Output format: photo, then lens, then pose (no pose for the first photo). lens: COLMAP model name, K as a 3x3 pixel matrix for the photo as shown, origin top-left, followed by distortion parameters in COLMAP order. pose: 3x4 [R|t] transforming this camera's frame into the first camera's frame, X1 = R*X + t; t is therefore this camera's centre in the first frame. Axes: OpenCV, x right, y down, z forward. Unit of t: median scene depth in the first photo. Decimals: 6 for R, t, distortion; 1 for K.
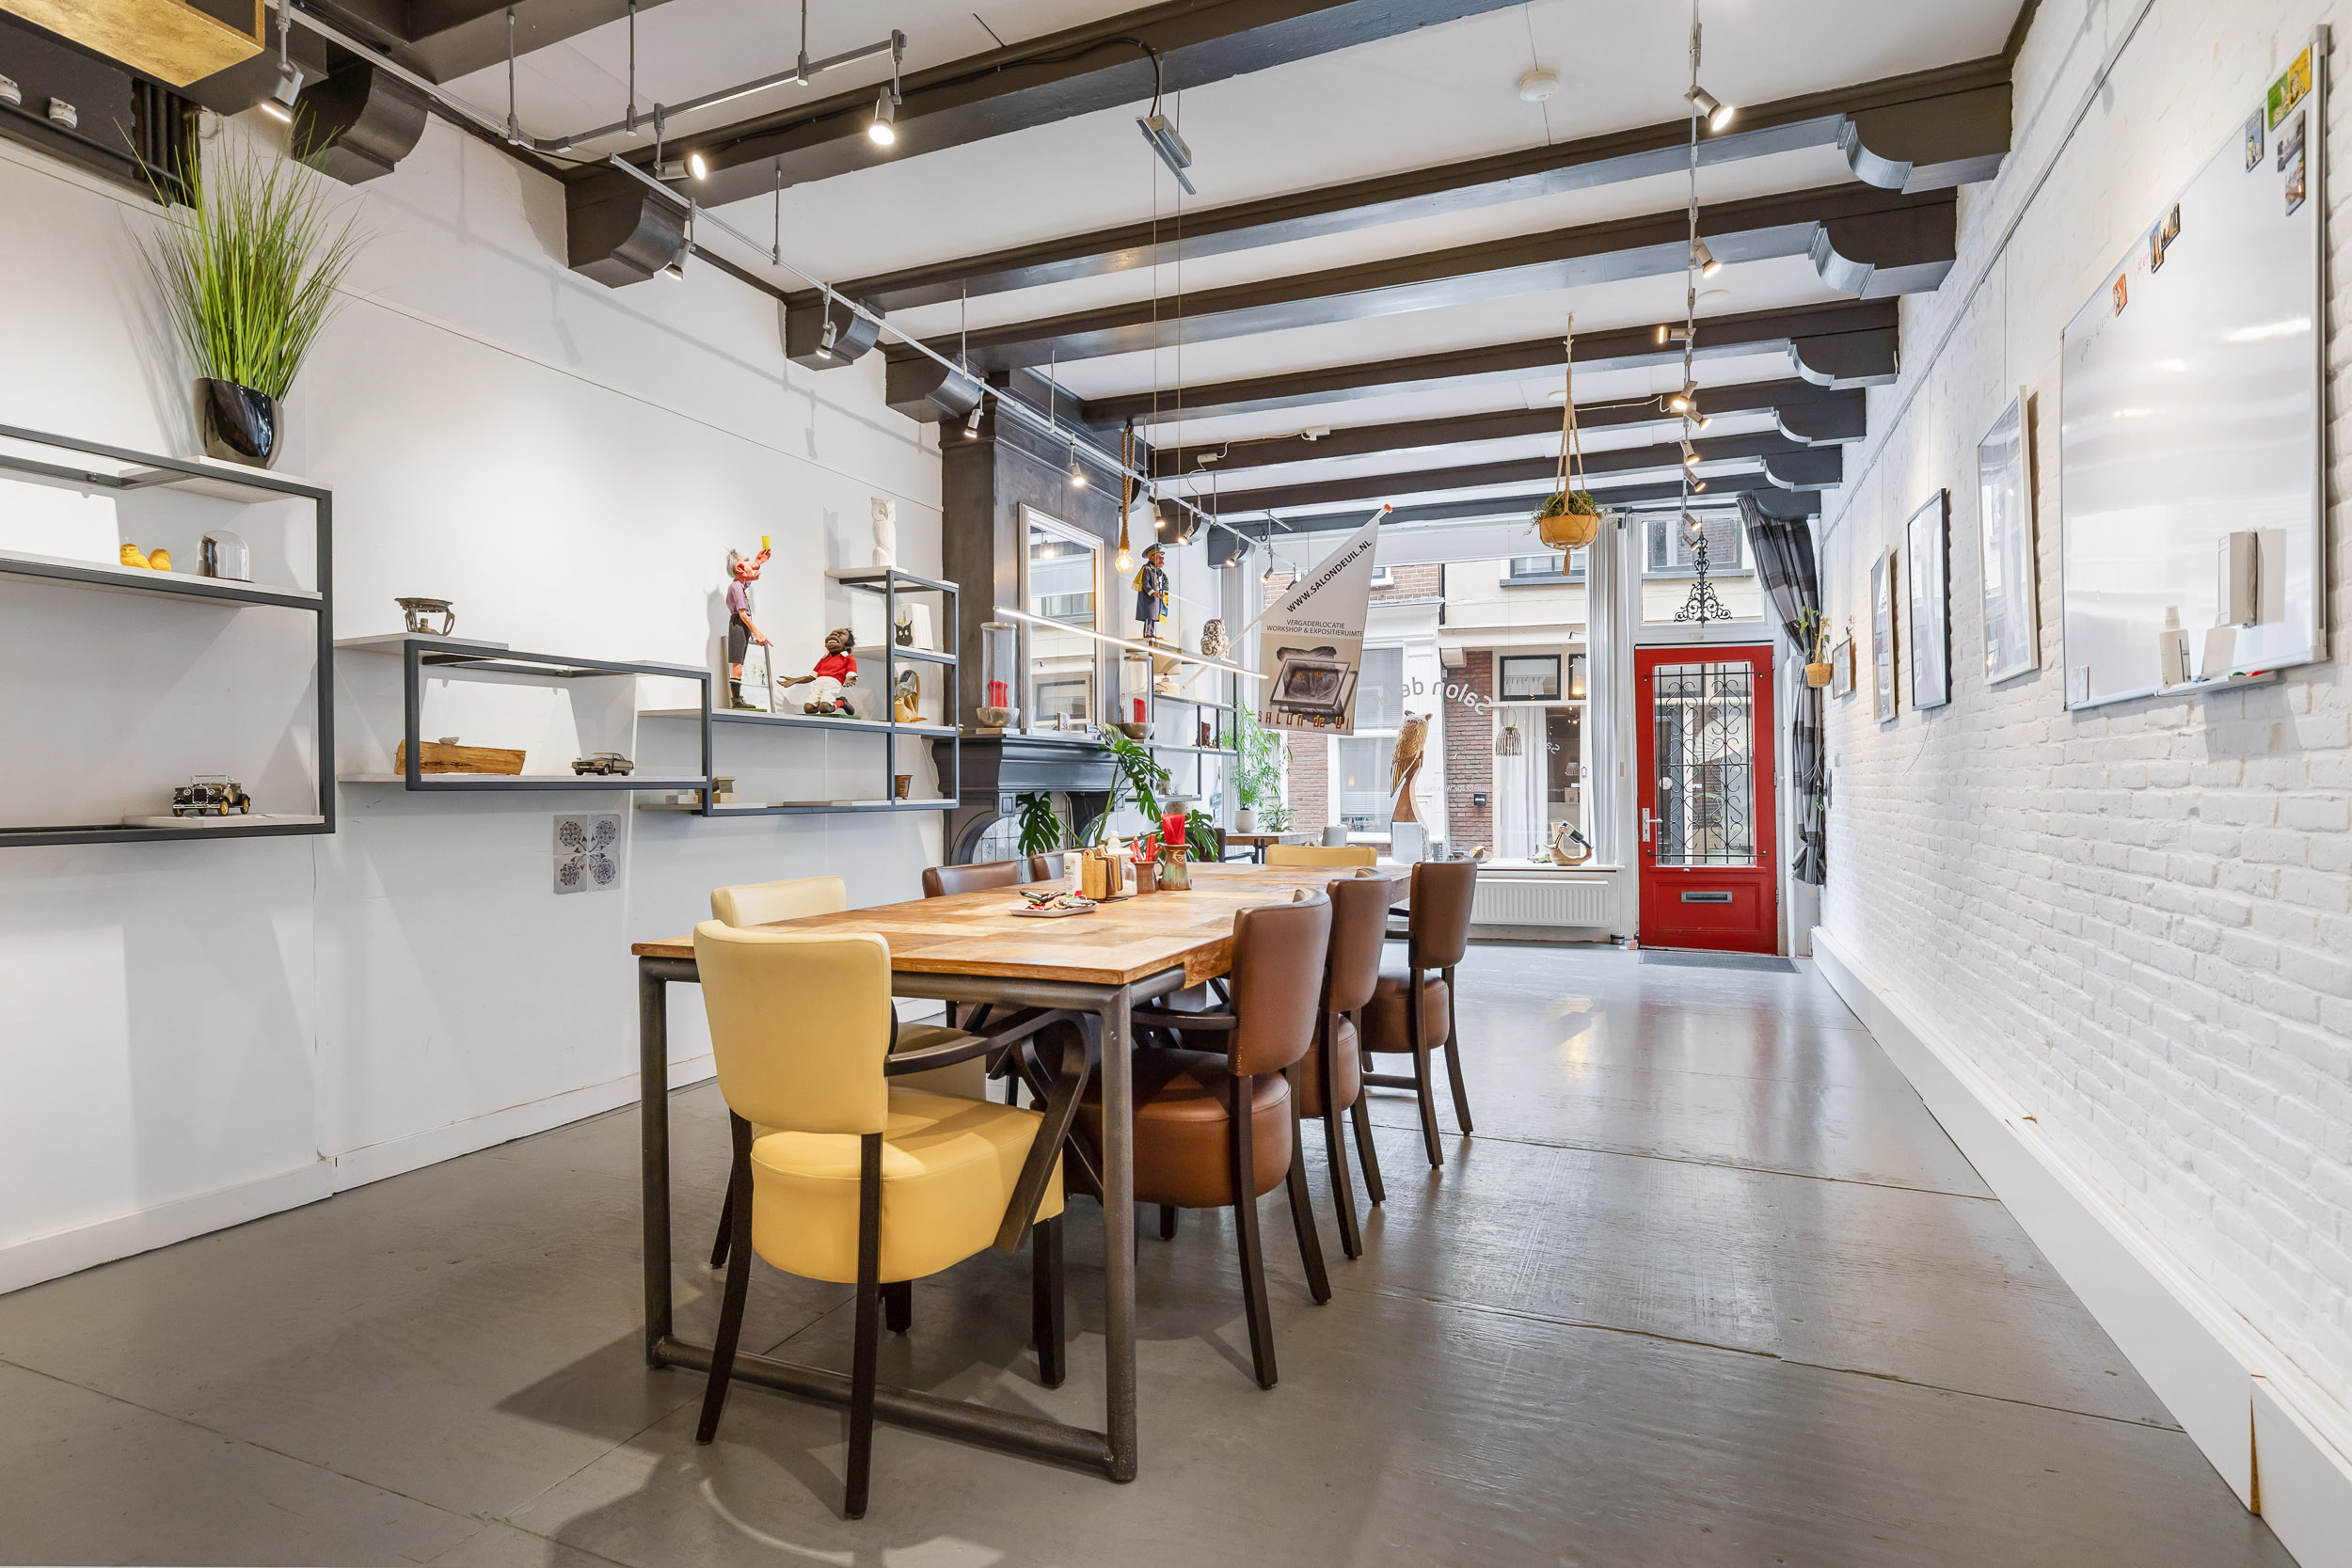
lens RADIAL K [[1169.9, 0, 1184.2], [0, 1169.9, 774.4], [0, 0, 1]] dist [-0.004079, 0.001050]
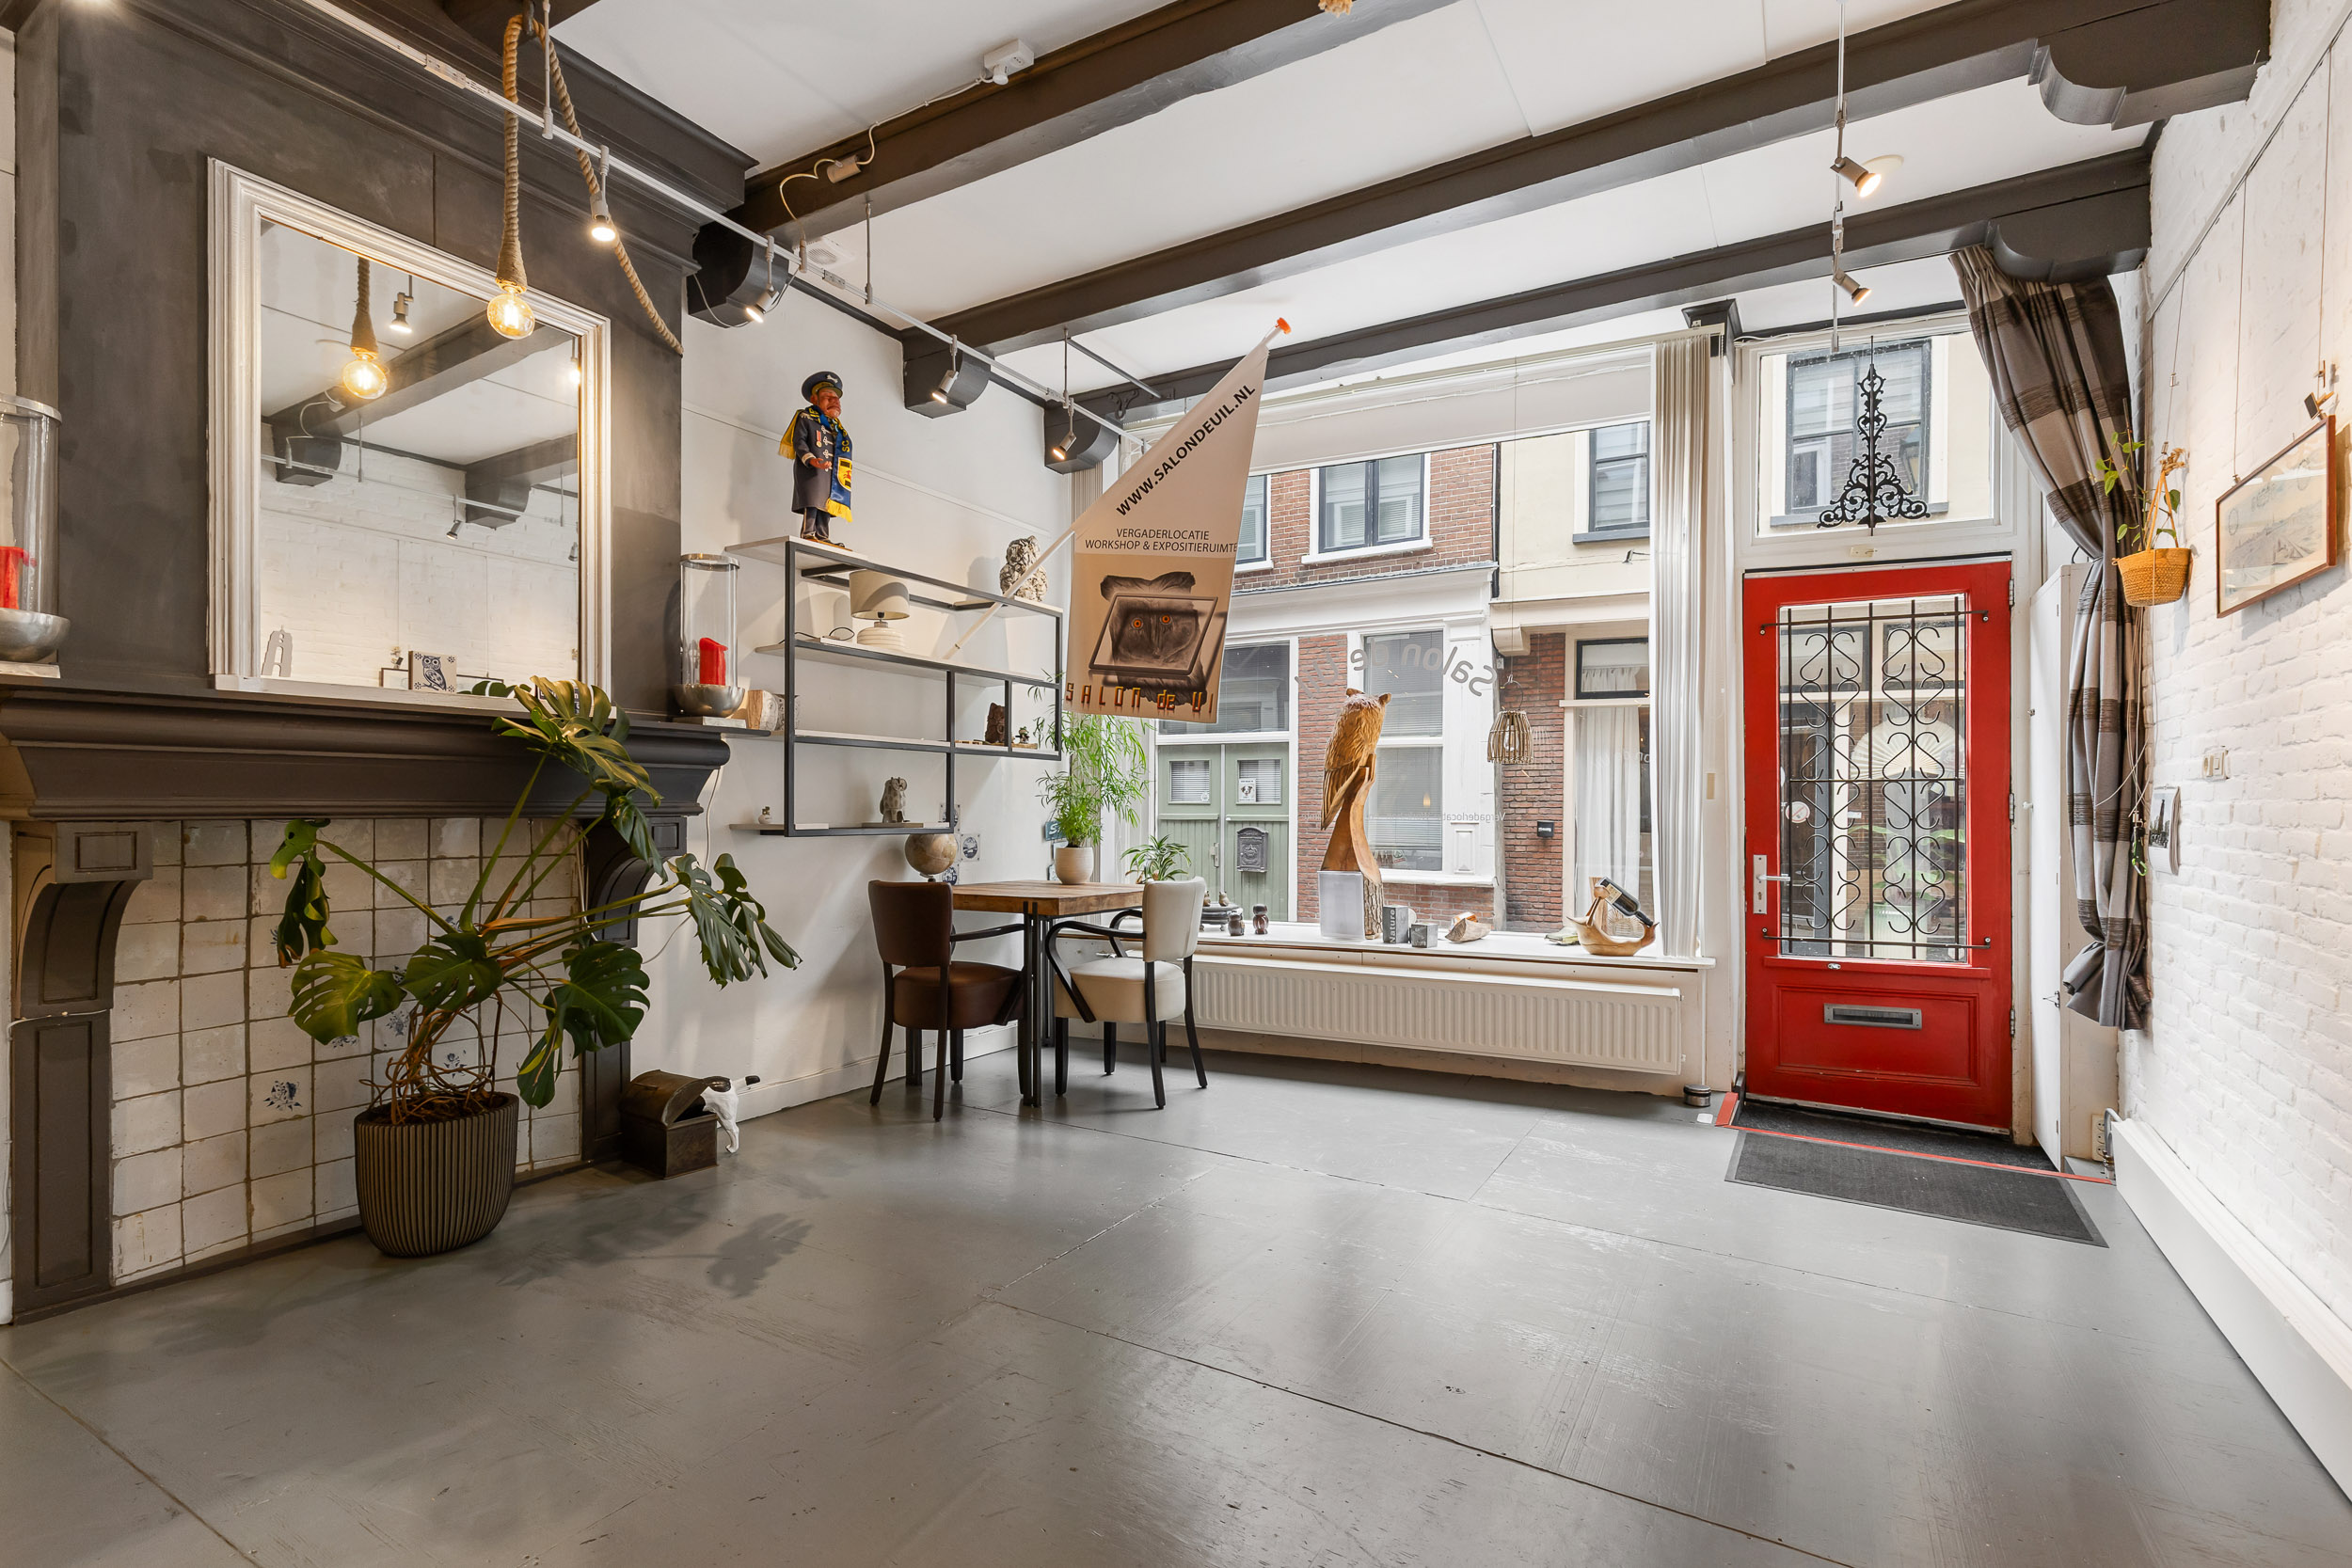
lens RADIAL K [[1105.5, 0, 1172.7], [0, 1105.5, 797.9], [0, 0, 1]] dist [0.002288, 0.000374]
pose [[0.990423, 0.011295, -0.137601, 0.187477], [-0.010861, 0.999933, 0.003900, 0.001795], [0.137636, -0.002368, 0.990480, 0.431073]]
